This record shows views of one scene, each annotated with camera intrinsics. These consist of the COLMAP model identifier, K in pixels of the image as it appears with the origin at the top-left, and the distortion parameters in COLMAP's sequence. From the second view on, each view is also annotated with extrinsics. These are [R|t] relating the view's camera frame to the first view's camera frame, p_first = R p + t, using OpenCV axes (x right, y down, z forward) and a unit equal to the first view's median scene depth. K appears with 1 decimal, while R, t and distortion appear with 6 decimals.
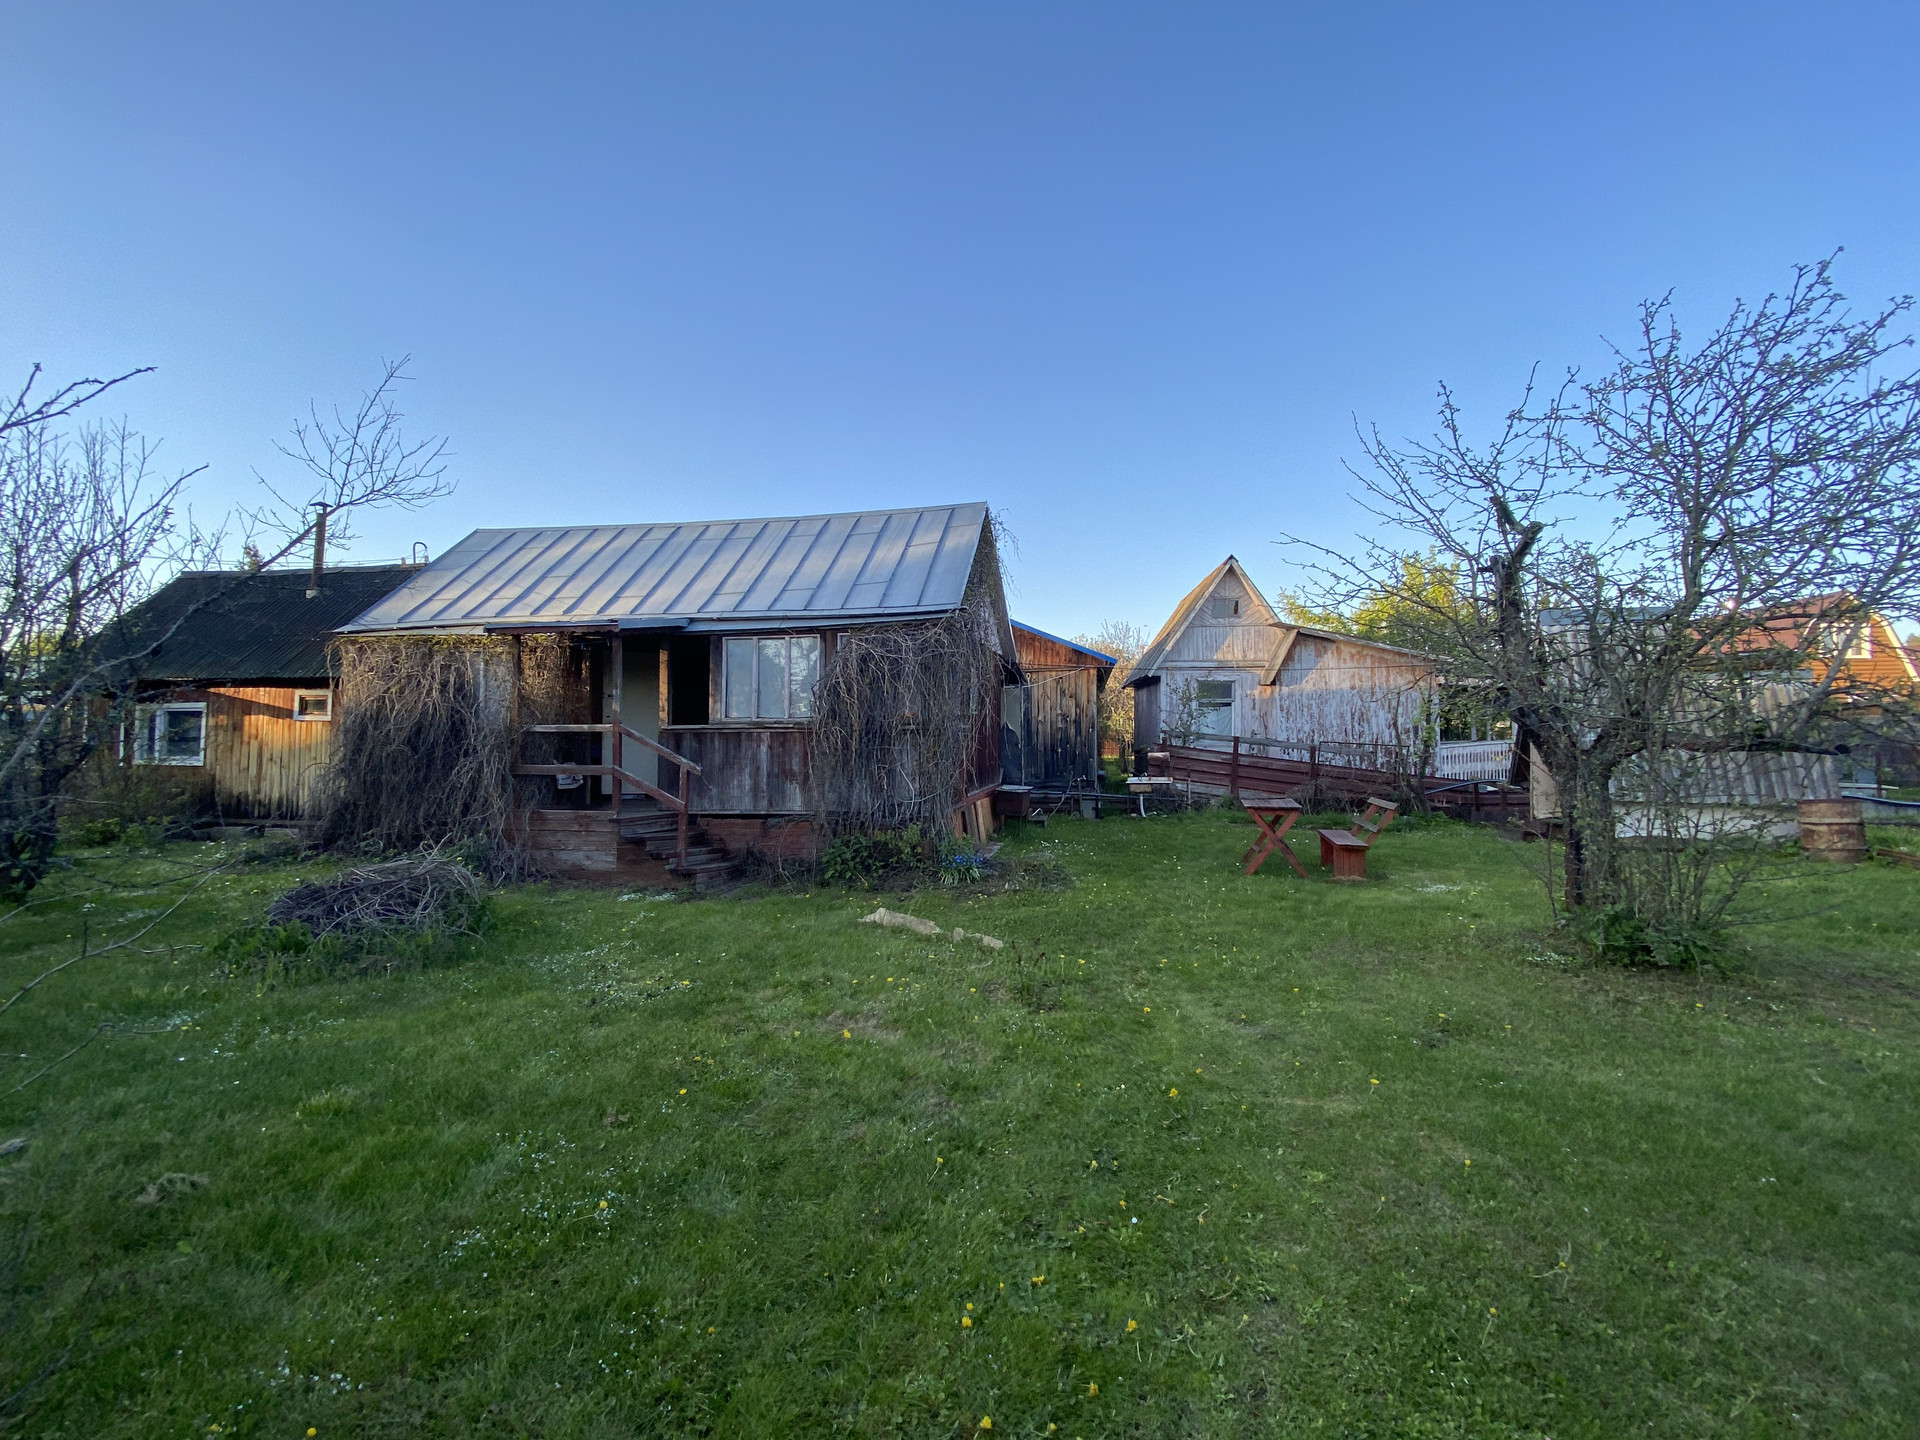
lens RADIAL K [[770.9, 0, 957.3], [0, 770.9, 717.7], [0, 0, 1]] dist [0.017761, -0.018921]
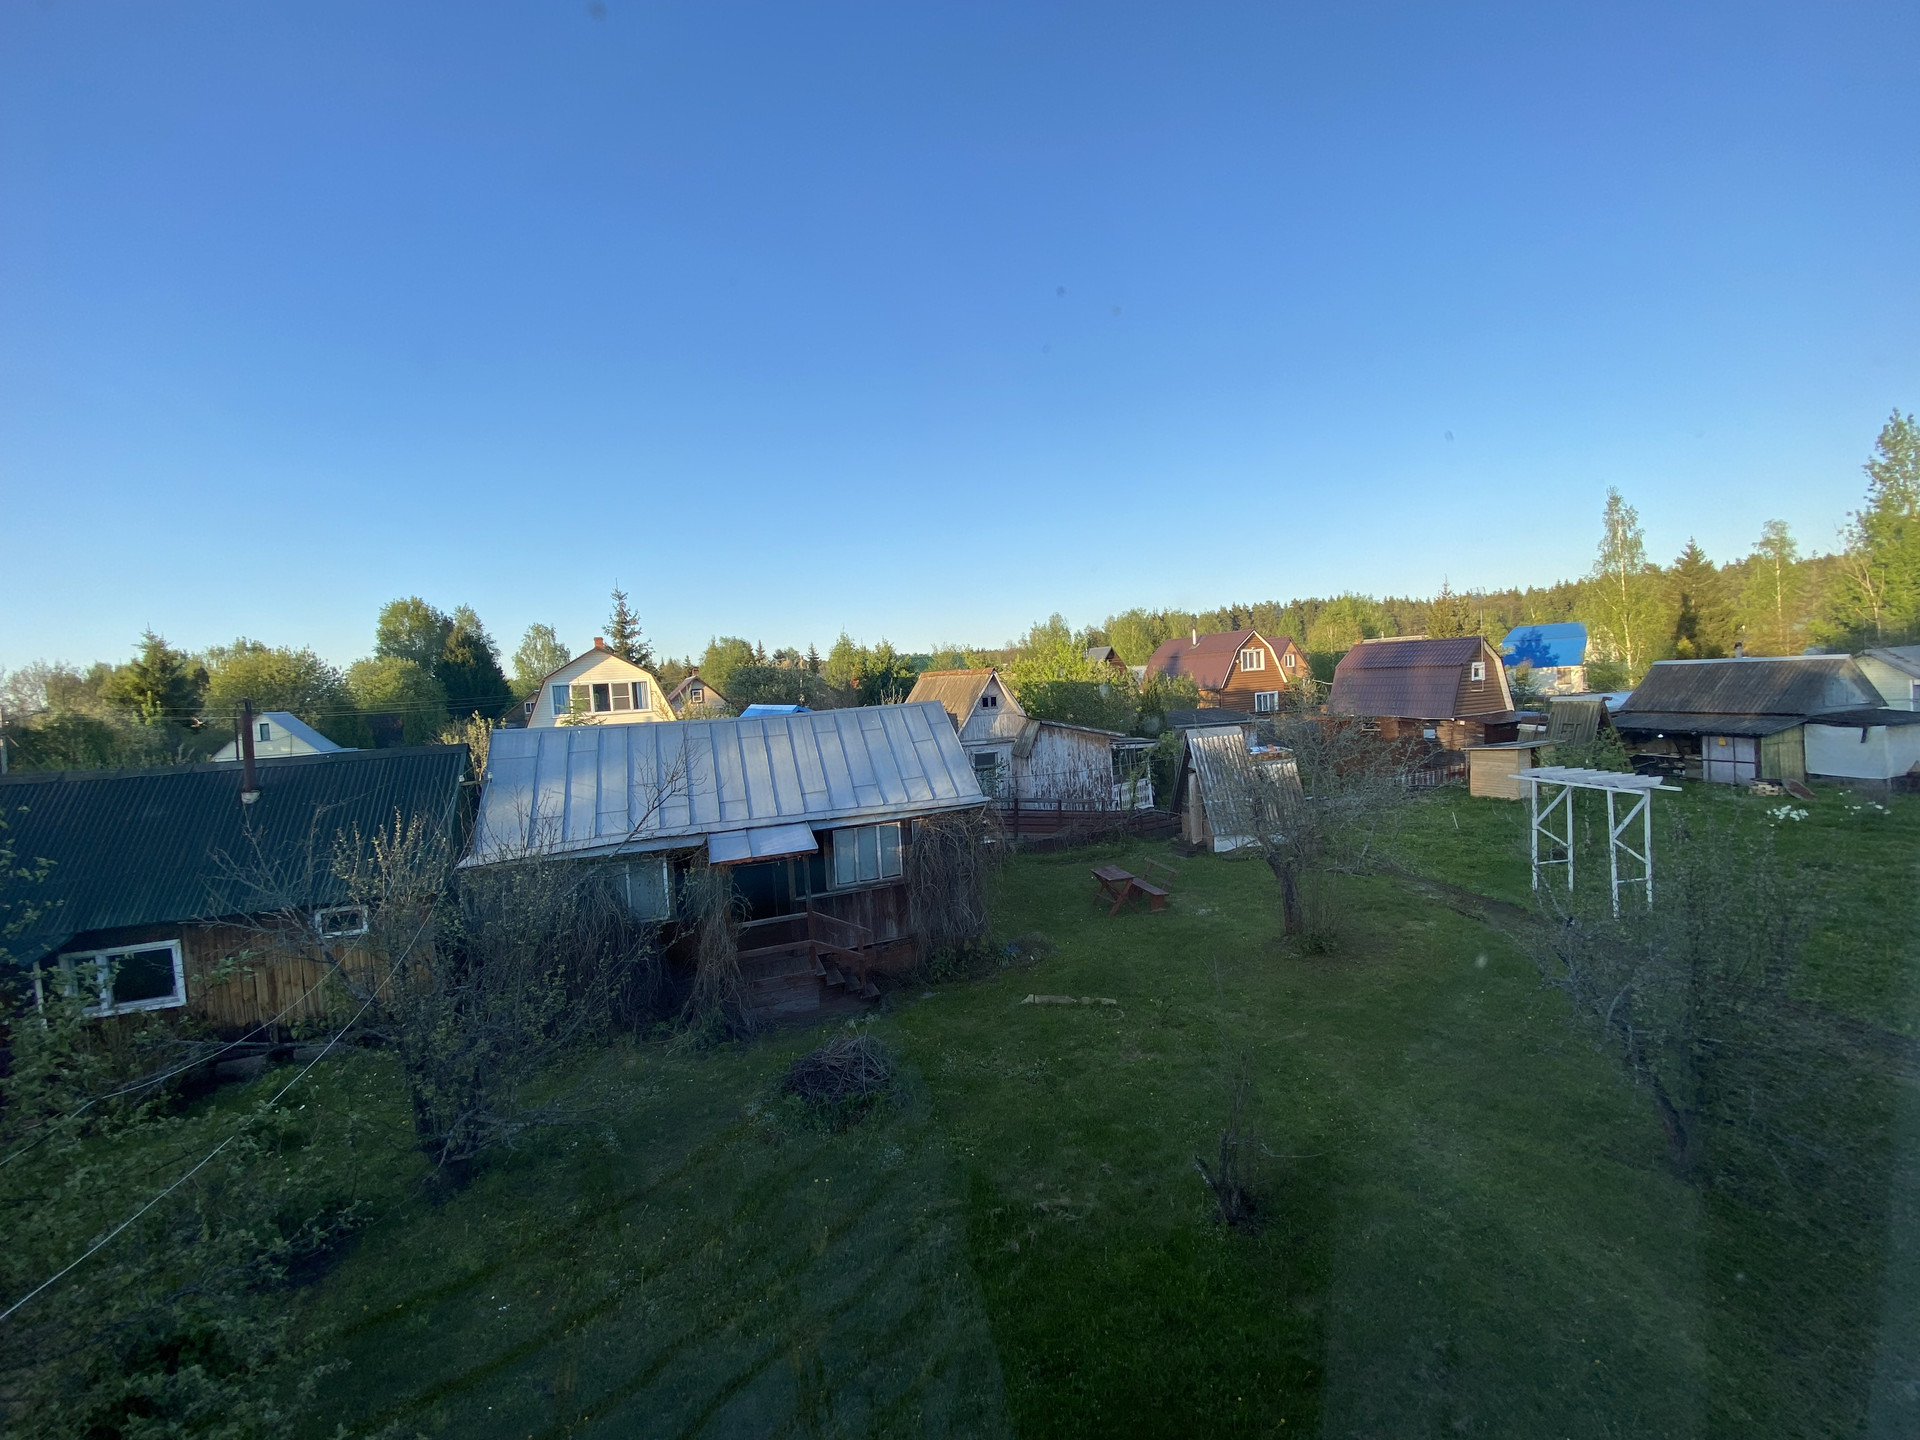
lens RADIAL K [[770.9, 0, 958.5], [0, 770.9, 724.7], [0, 0, 1]] dist [0.017761, -0.018921]
pose [[0.854439, -0.081636, 0.513098, -0.630763], [0.049093, 0.995846, 0.076691, -0.307622], [-0.517227, -0.040339, 0.854897, -0.276681]]
